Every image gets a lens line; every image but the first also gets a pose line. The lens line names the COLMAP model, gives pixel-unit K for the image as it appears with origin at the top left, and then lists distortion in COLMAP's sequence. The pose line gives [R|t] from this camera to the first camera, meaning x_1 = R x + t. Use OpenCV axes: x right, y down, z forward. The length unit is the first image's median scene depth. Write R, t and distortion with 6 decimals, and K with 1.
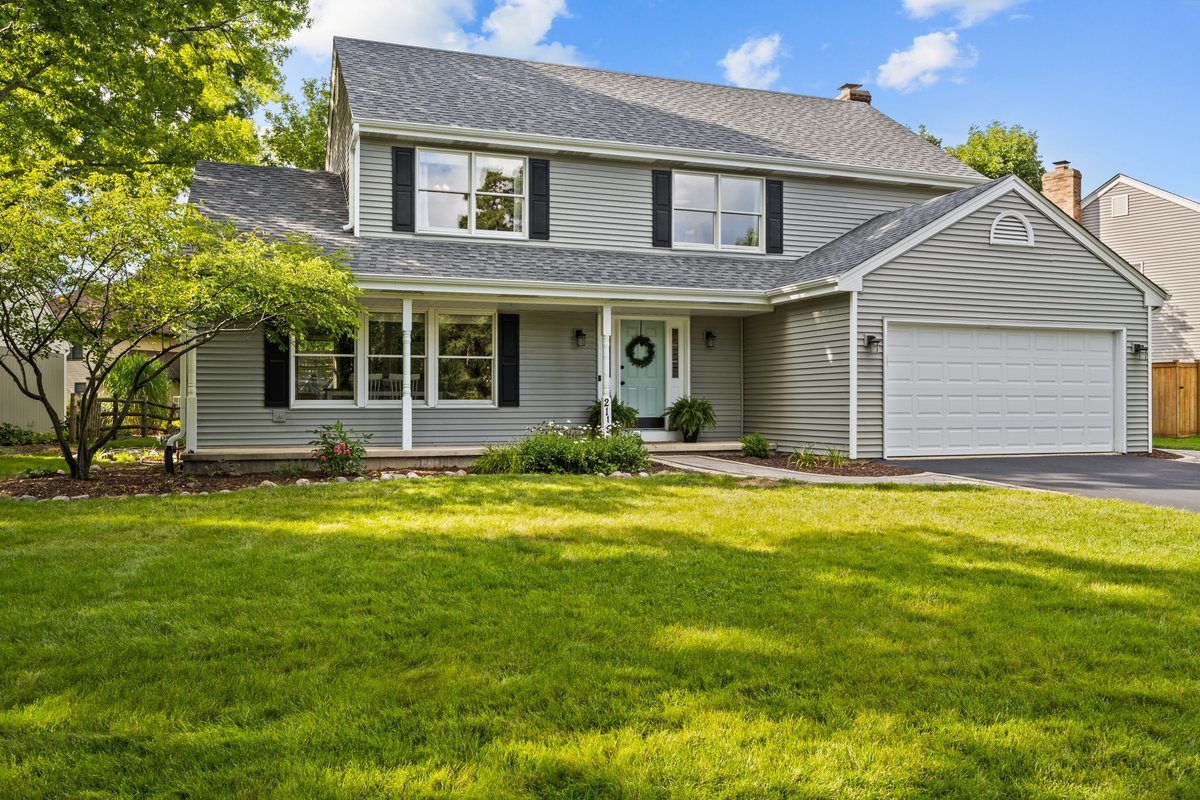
lens RADIAL K [[569.4, 0, 600.0], [0, 569.4, 400.0], [0, 0, 1]] dist [-0.000343, 0.000077]
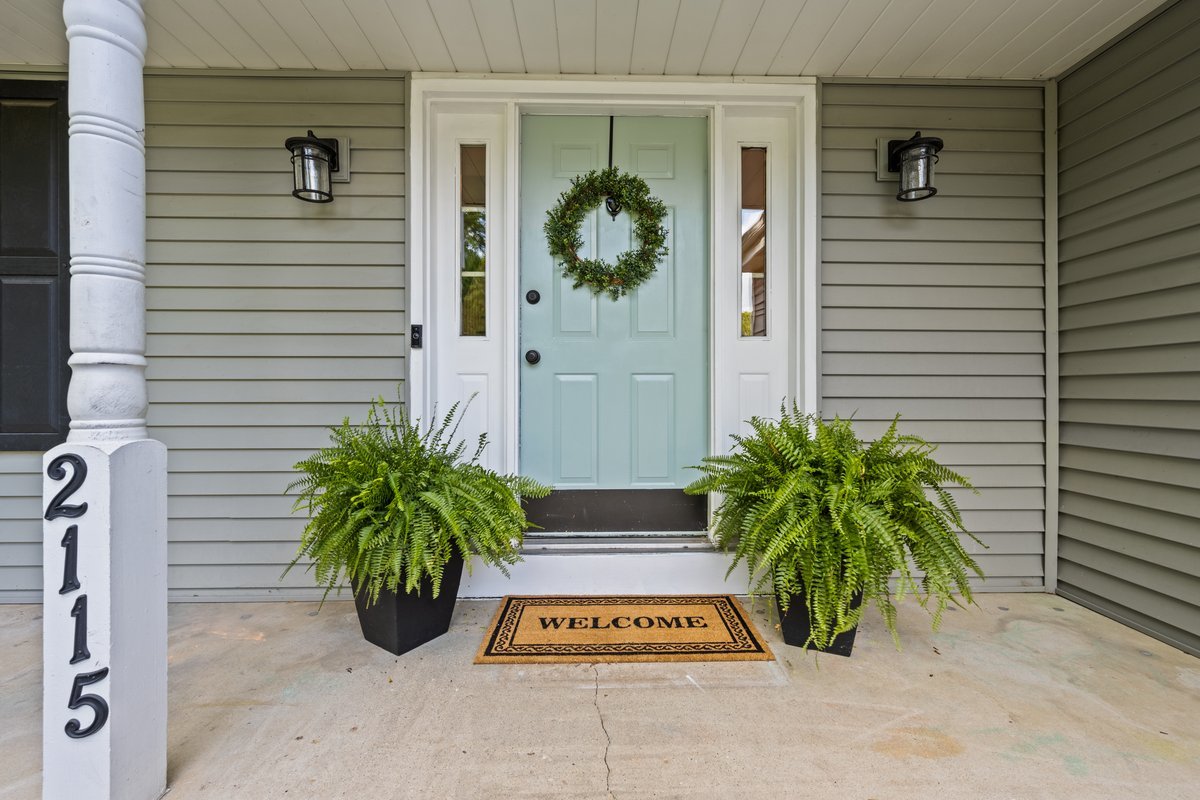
lens RADIAL K [[477.4, 0, 600.0], [0, 477.4, 400.0], [0, 0, 1]] dist [-0.001630, 0.000077]
pose [[0.965657, 0.003564, -0.259796, 0.123712], [-0.002170, 0.999982, 0.005654, -0.011792], [0.259812, -0.004896, 0.965647, 0.788420]]
